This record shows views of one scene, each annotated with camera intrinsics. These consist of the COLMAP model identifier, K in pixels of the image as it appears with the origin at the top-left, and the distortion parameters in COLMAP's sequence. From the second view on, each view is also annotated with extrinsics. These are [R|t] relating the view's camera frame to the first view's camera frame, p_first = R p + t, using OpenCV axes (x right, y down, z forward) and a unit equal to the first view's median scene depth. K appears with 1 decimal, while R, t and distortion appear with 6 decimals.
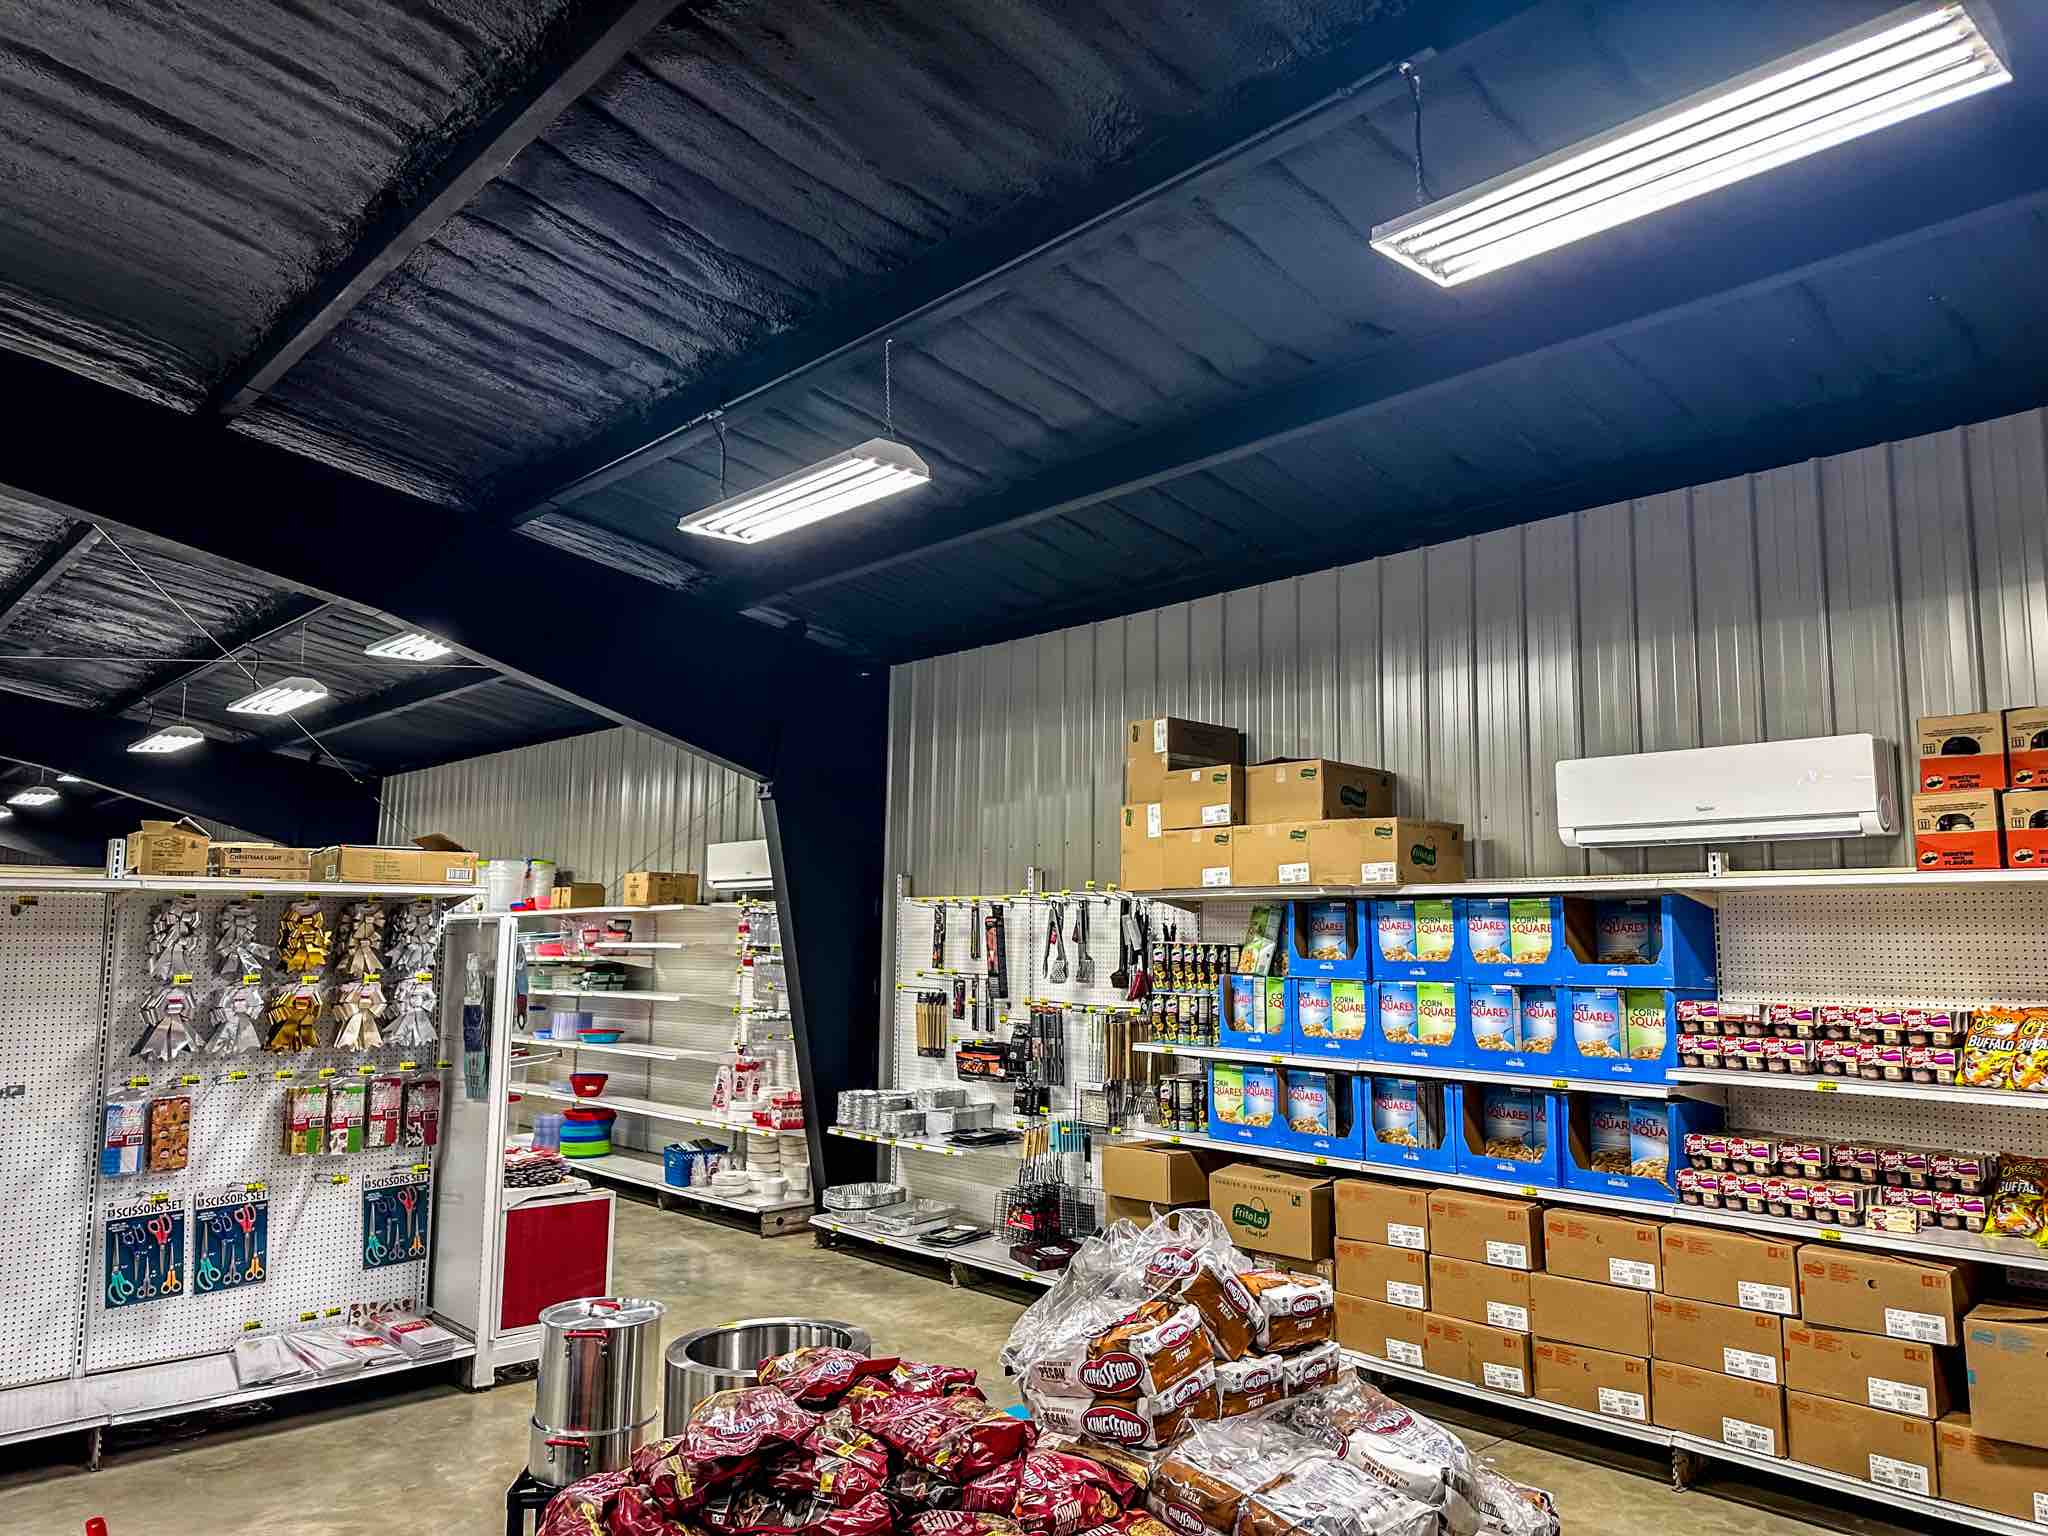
lens RADIAL K [[1430.9, 0, 1022.0], [0, 1430.9, 767.8], [0, 0, 1]] dist [-0.018074, -0.011823]
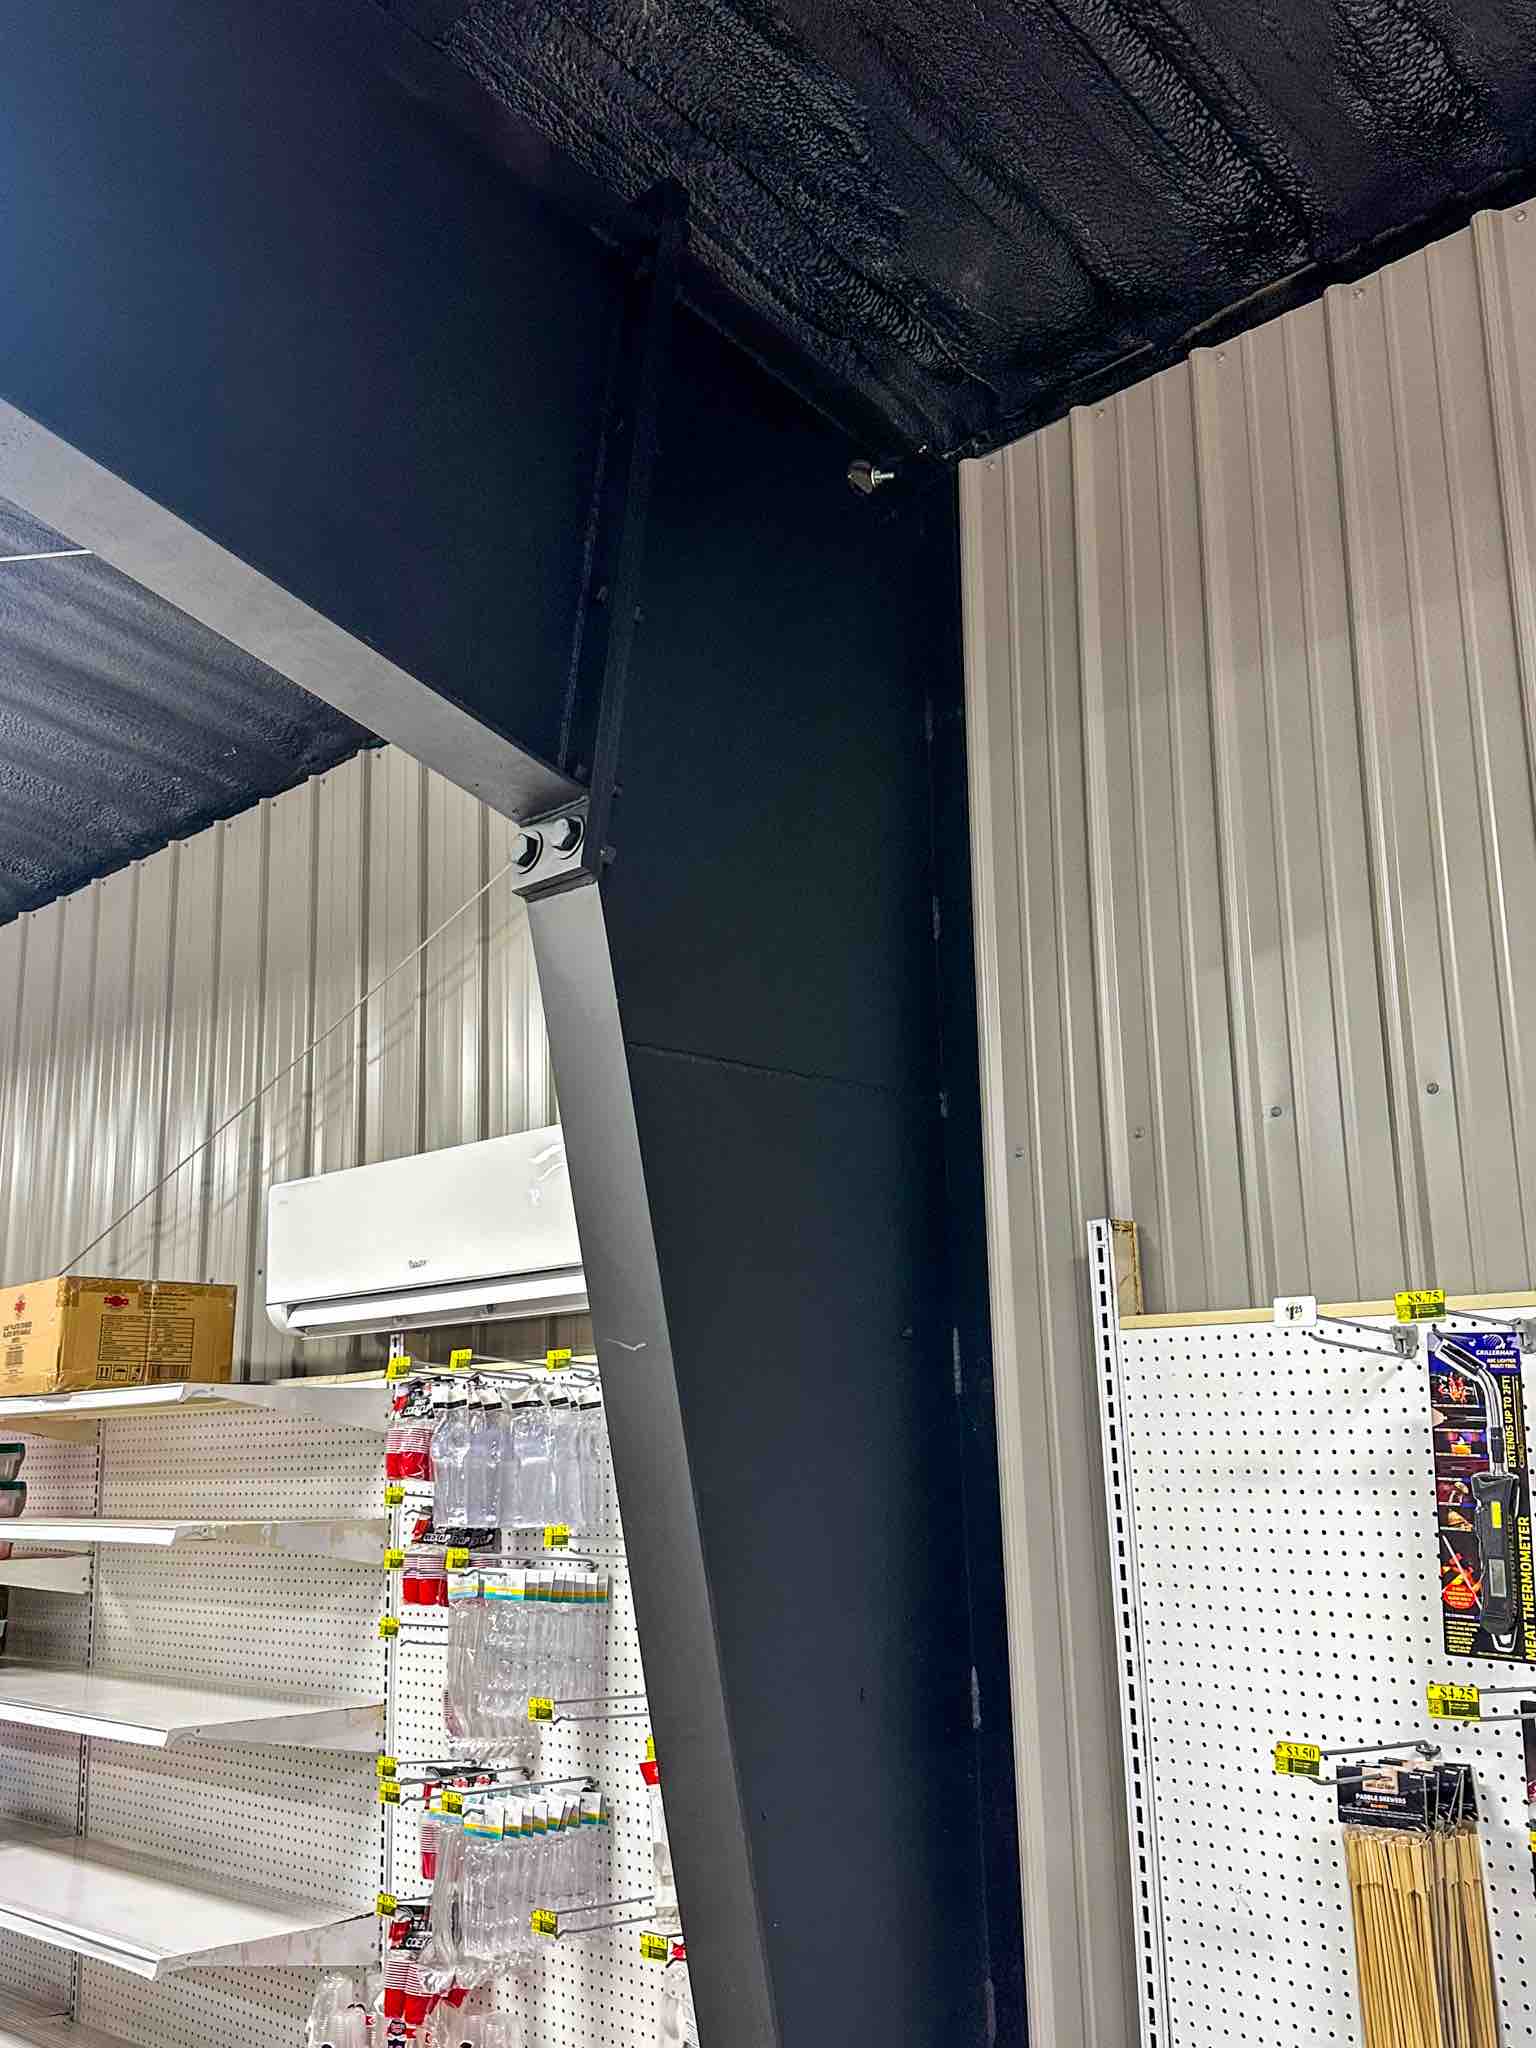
lens RADIAL K [[1905.7, 0, 769.3], [0, 1905.7, 1028.5], [0, 0, 1]] dist [-0.004495, 0.000000]
pose [[0.998060, -0.019810, 0.059030, -0.143736], [0.025032, 0.995710, -0.089081, 0.062694], [-0.057012, 0.090386, 0.994274, 0.618475]]
